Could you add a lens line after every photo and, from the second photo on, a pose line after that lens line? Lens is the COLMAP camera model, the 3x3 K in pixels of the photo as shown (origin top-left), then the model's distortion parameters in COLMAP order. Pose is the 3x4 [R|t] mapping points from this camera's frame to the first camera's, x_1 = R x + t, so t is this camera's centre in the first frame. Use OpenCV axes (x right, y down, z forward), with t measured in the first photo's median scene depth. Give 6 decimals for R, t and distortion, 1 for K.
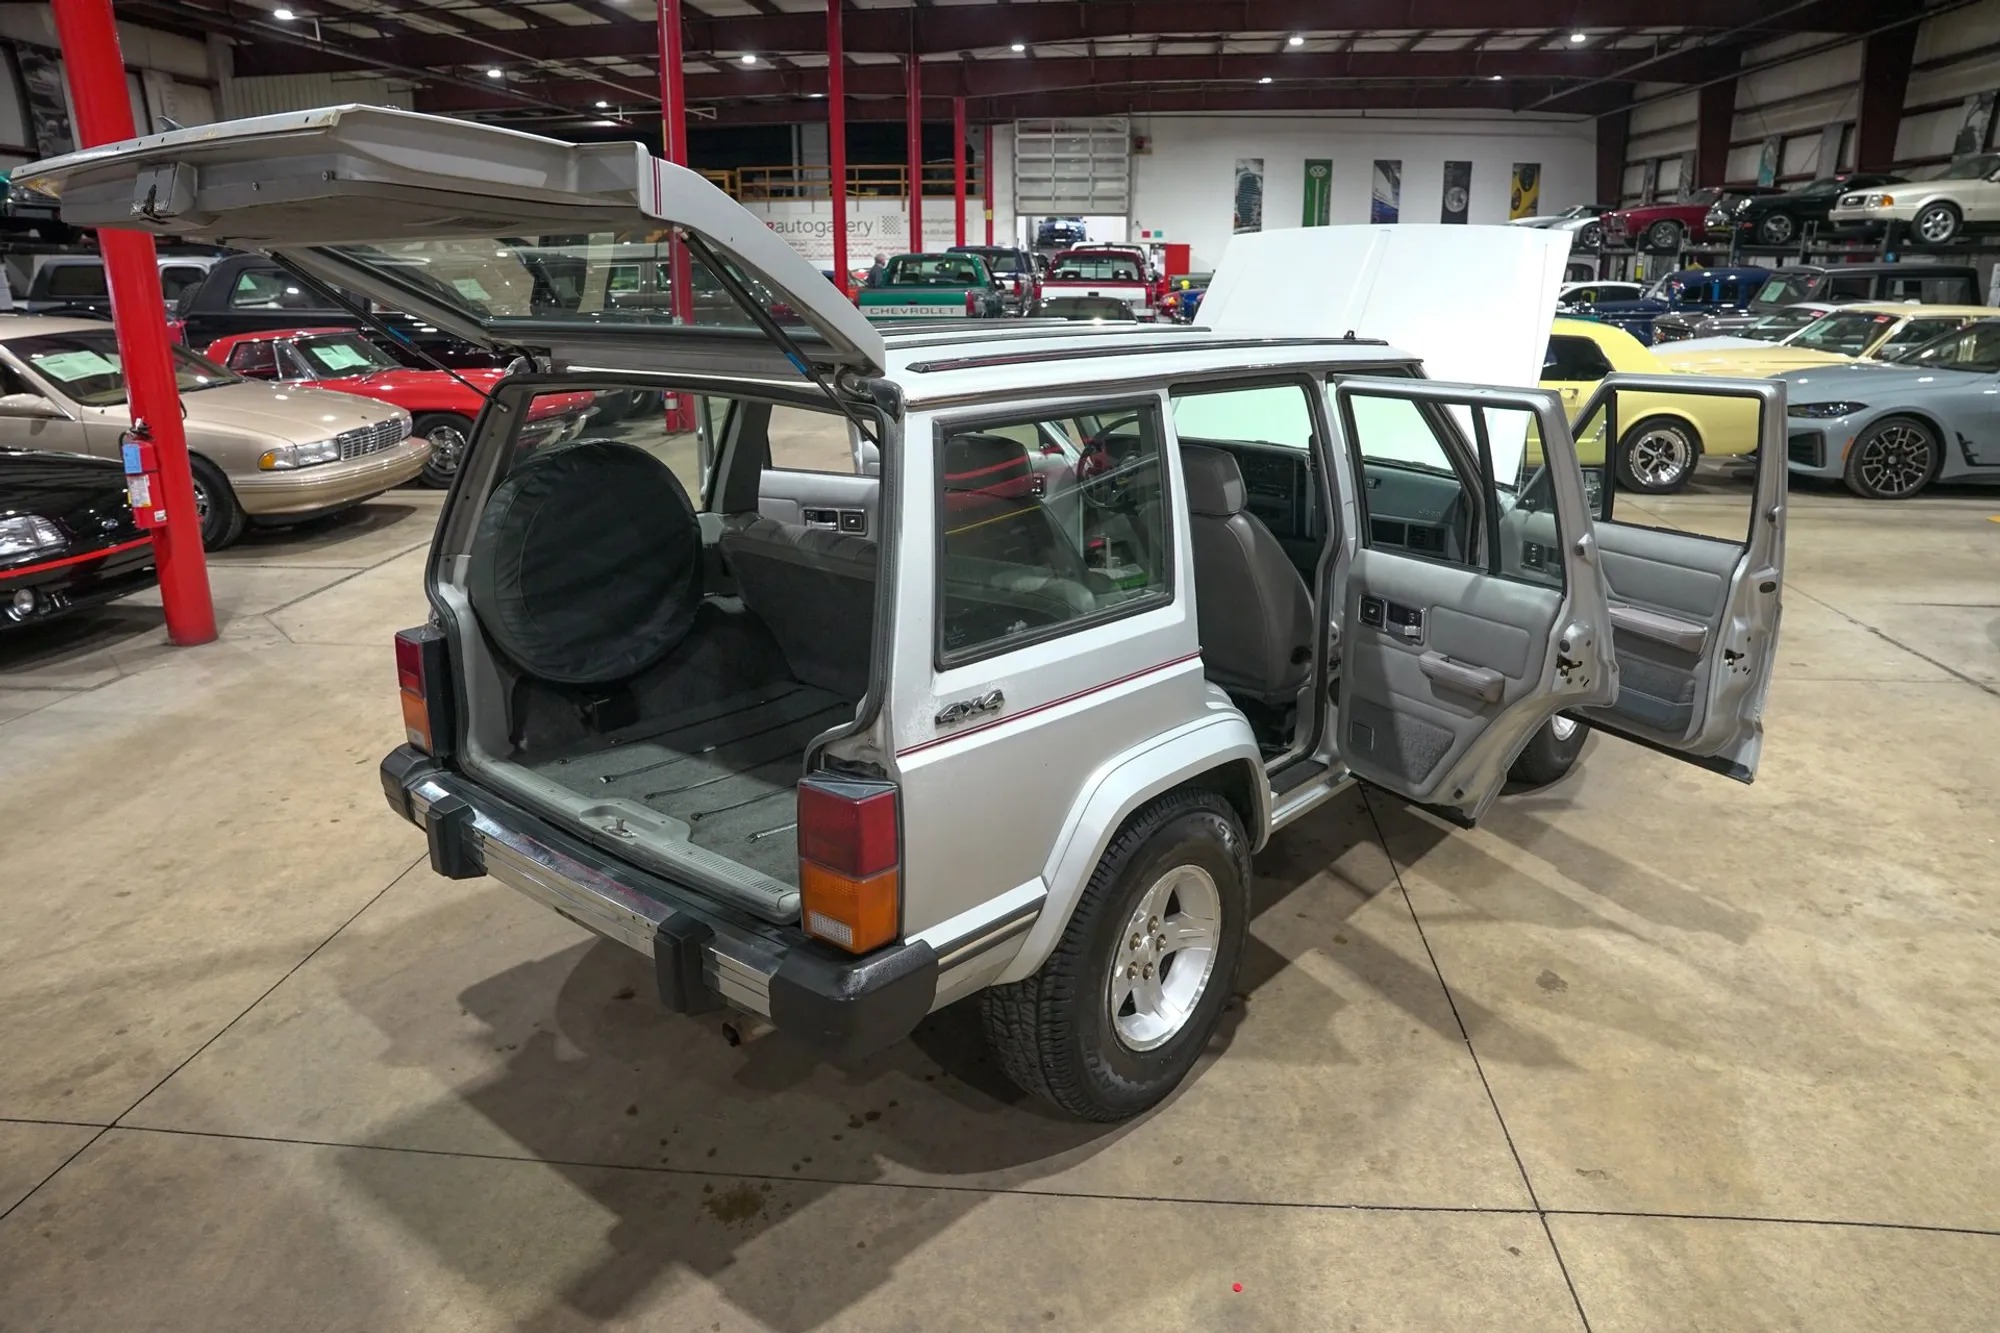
lens RADIAL K [[1374.4, 0, 1006.1], [0, 1374.4, 664.3], [0, 0, 1]] dist [-0.145519, 0.116478]
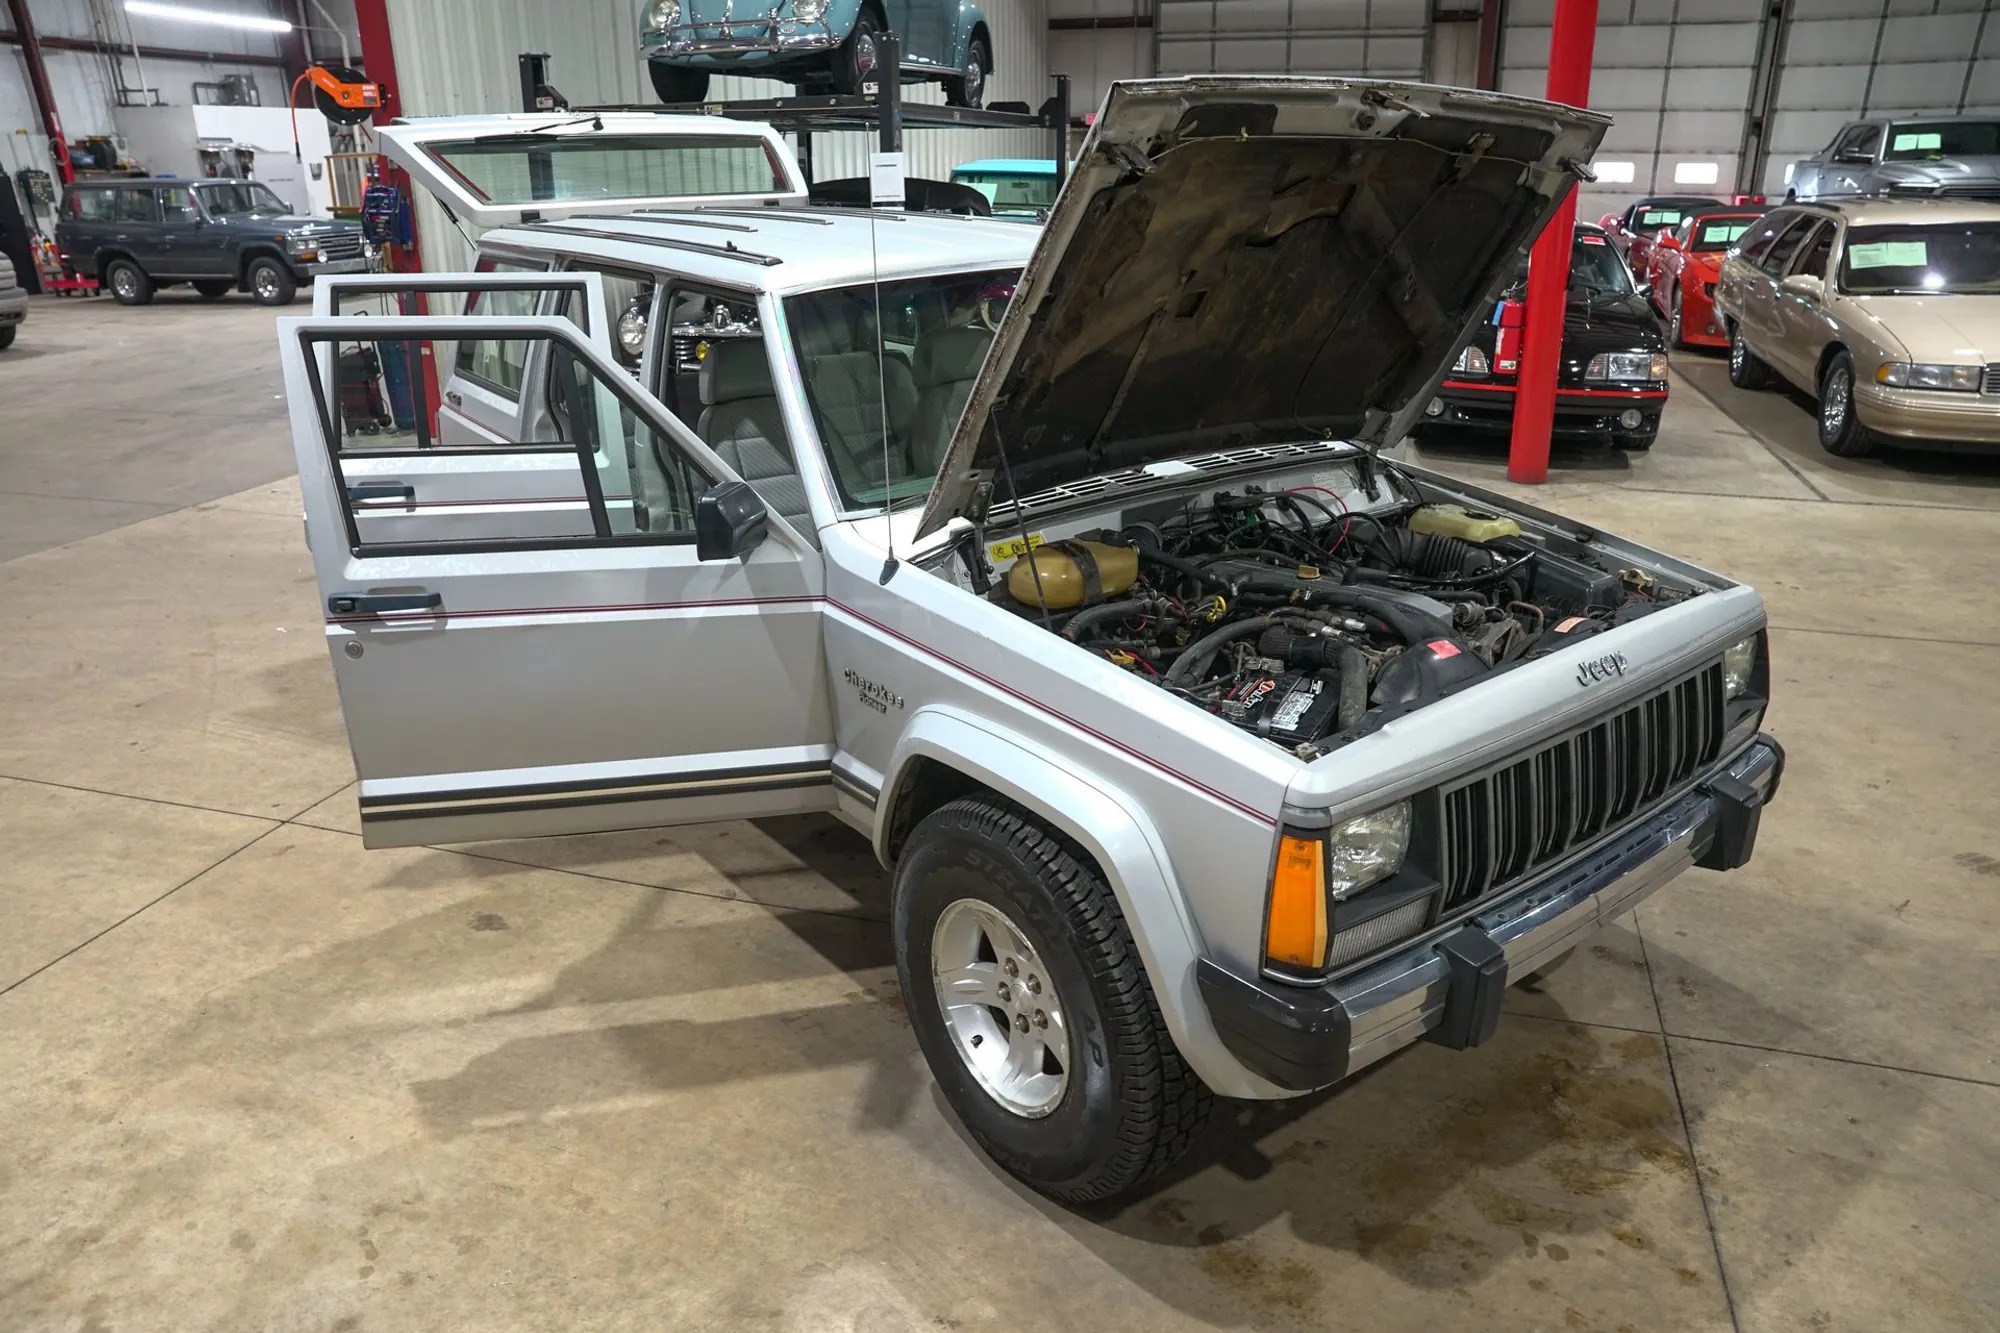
lens RADIAL K [[1375.3, 0, 1009.3], [0, 1375.3, 660.4], [0, 0, 1]] dist [-0.141221, 0.112396]
pose [[-0.203816, 0.346819, -0.915519, 0.649037], [-0.272523, 0.878088, 0.393309, -0.233740], [0.940314, 0.329663, -0.084453, 0.770809]]
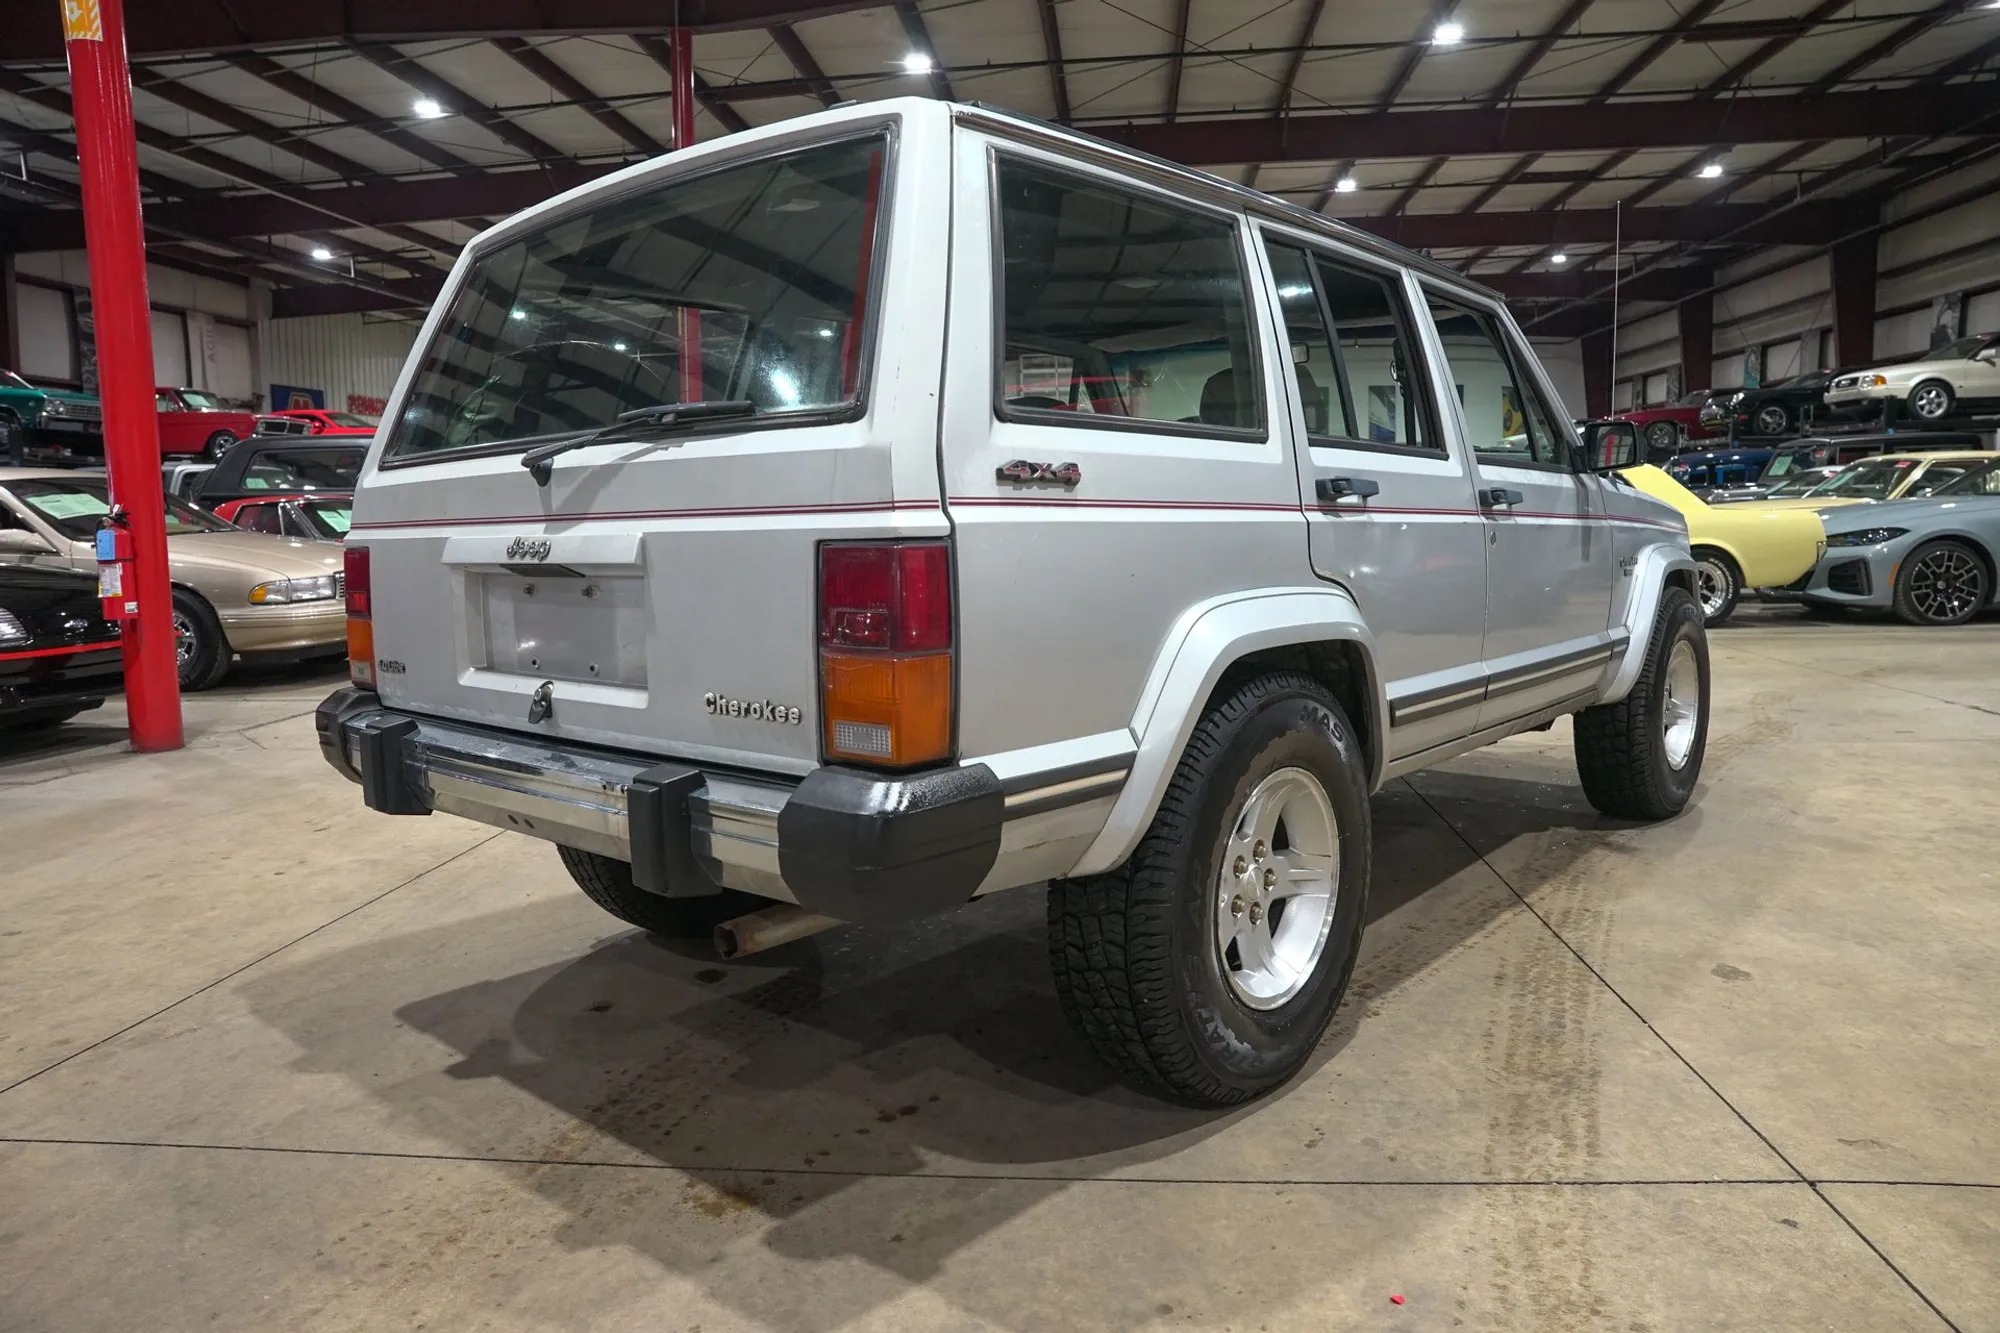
lens RADIAL K [[1374.4, 0, 1006.1], [0, 1374.4, 664.3], [0, 0, 1]] dist [-0.145519, 0.116478]
pose [[0.999808, -0.018903, -0.005168, -0.016110], [0.017669, 0.983609, -0.179446, 0.106002], [0.008476, 0.179320, 0.983754, 0.092040]]
